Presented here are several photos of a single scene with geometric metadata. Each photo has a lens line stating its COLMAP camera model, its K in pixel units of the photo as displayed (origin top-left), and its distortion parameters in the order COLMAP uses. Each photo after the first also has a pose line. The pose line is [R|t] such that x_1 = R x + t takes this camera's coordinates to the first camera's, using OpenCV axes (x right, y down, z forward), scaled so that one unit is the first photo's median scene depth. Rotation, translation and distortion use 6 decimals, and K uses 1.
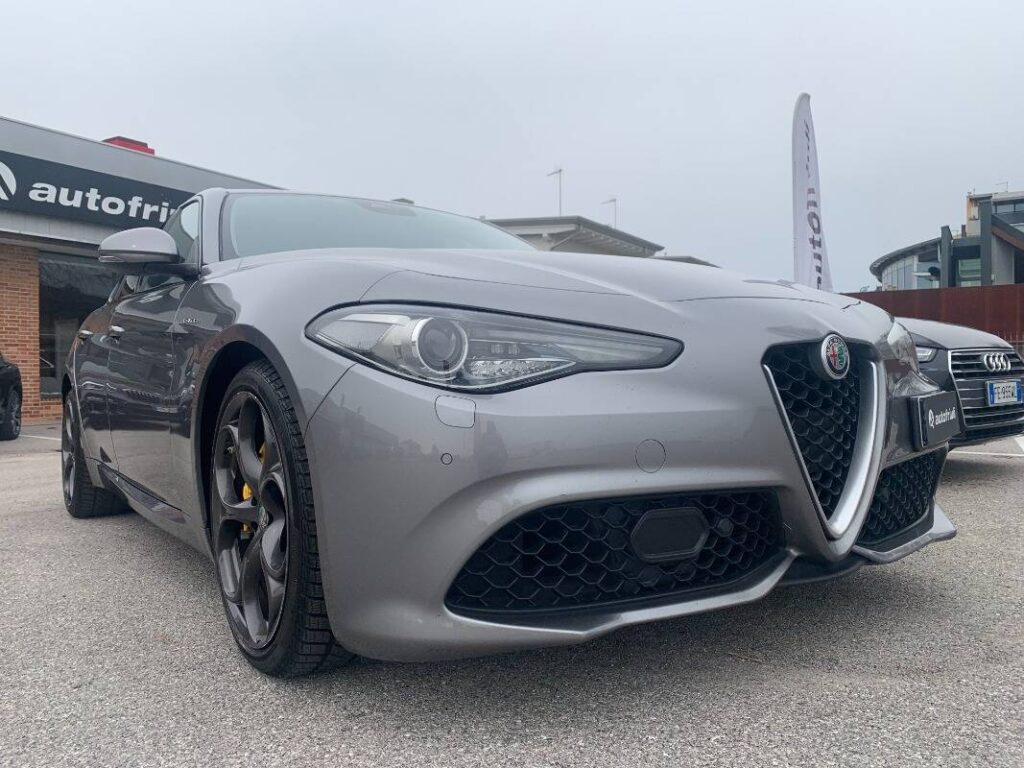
lens RADIAL K [[778.3, 0, 528.1], [0, 778.3, 383.3], [0, 0, 1]] dist [0.030950, -0.039977]
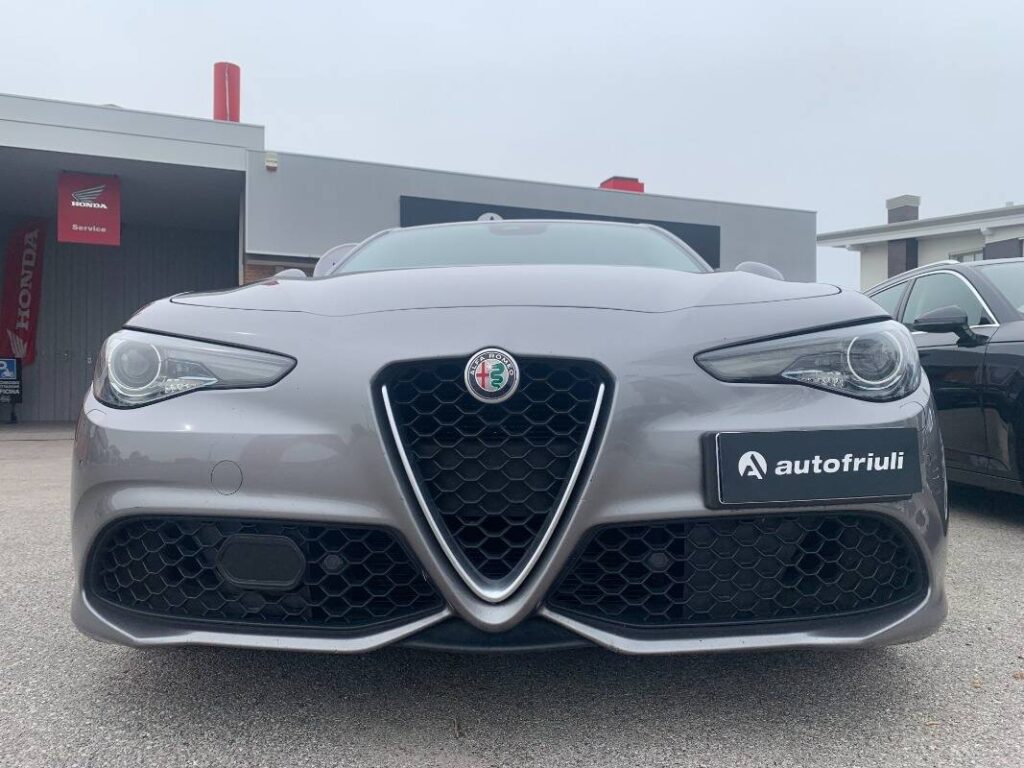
lens RADIAL K [[778.3, 0, 528.1], [0, 778.3, 383.3], [0, 0, 1]] dist [0.030950, -0.039977]
pose [[0.808216, 0.006637, -0.588849, 0.349870], [-0.021393, 0.999607, -0.018097, -0.004826], [0.588498, 0.027224, 0.808041, 0.142642]]
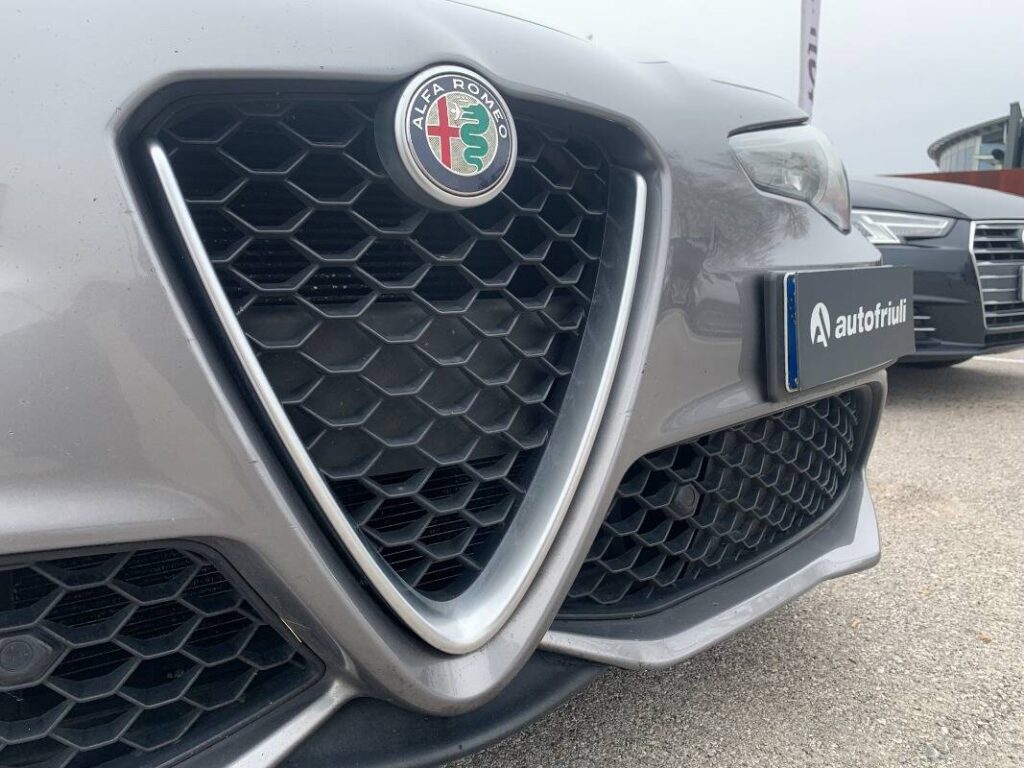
lens RADIAL K [[778.3, 0, 528.1], [0, 778.3, 383.3], [0, 0, 1]] dist [0.030950, -0.039977]
pose [[0.998666, 0.020595, -0.047347, 0.171037], [-0.013707, 0.989852, 0.141438, 0.008603], [0.049779, -0.140600, 0.988814, 0.256199]]
